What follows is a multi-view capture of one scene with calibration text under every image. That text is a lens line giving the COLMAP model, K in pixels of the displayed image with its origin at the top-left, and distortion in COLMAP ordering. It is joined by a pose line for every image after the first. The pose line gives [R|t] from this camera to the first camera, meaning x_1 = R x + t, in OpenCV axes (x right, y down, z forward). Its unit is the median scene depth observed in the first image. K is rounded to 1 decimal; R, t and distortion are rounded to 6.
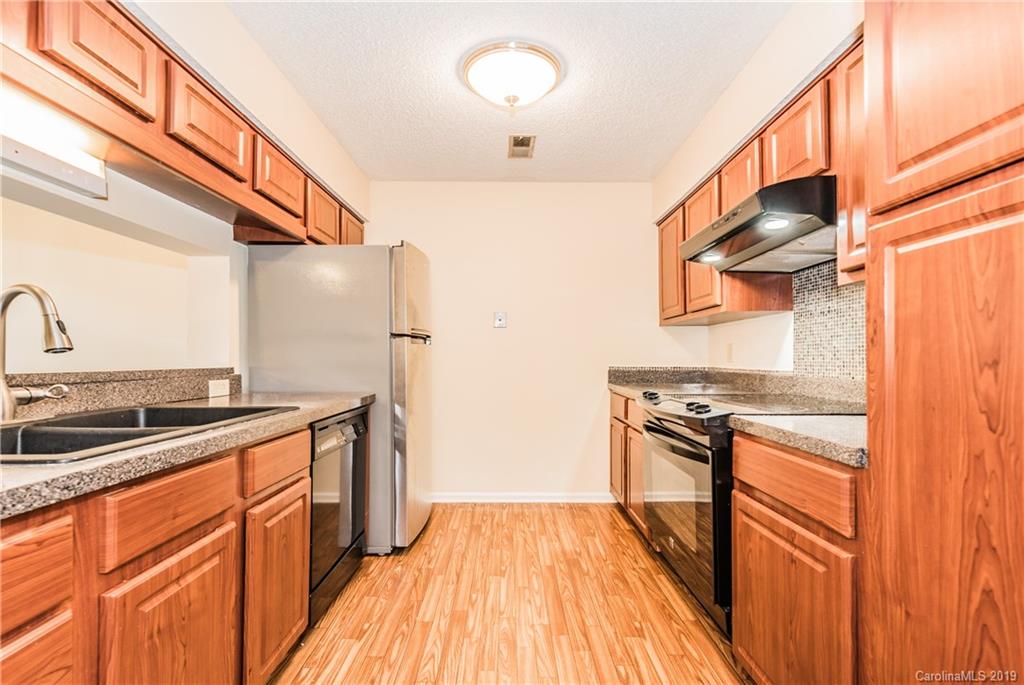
lens RADIAL K [[452.3, 0, 518.1], [0, 452.3, 346.9], [0, 0, 1]] dist [0.005307, -0.000259]
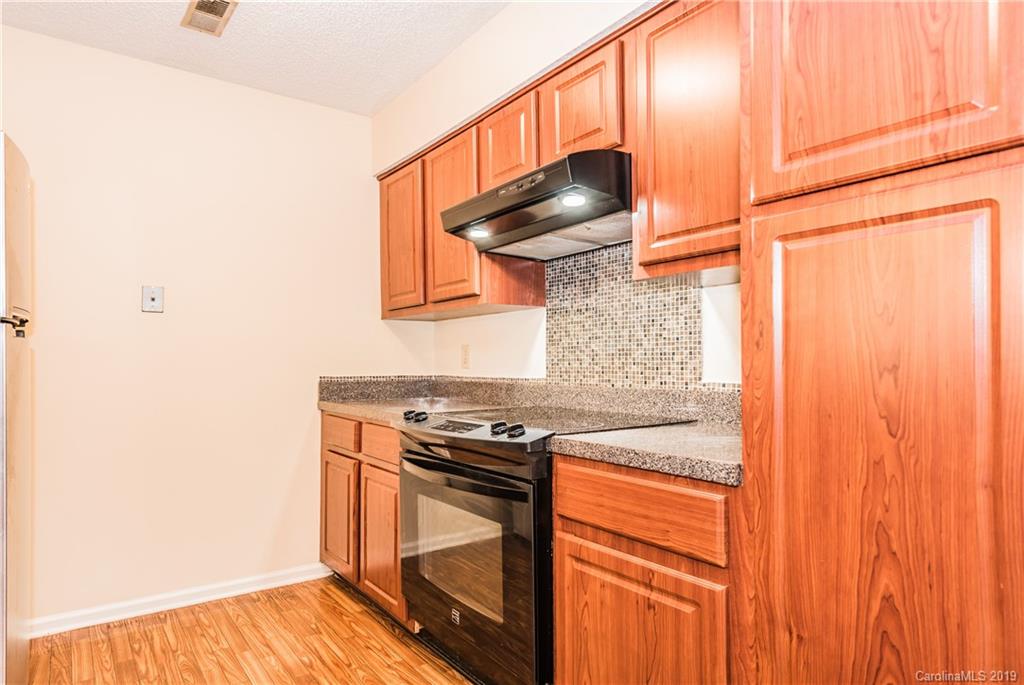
lens RADIAL K [[633.3, 0, 509.2], [0, 633.3, 347.4], [0, 0, 1]] dist [0.023324, -0.005708]
pose [[0.843657, 0.010961, 0.536771, -0.156123], [-0.010505, 0.999937, -0.003910, 0.001900], [-0.536780, -0.002340, 0.843719, 0.097470]]
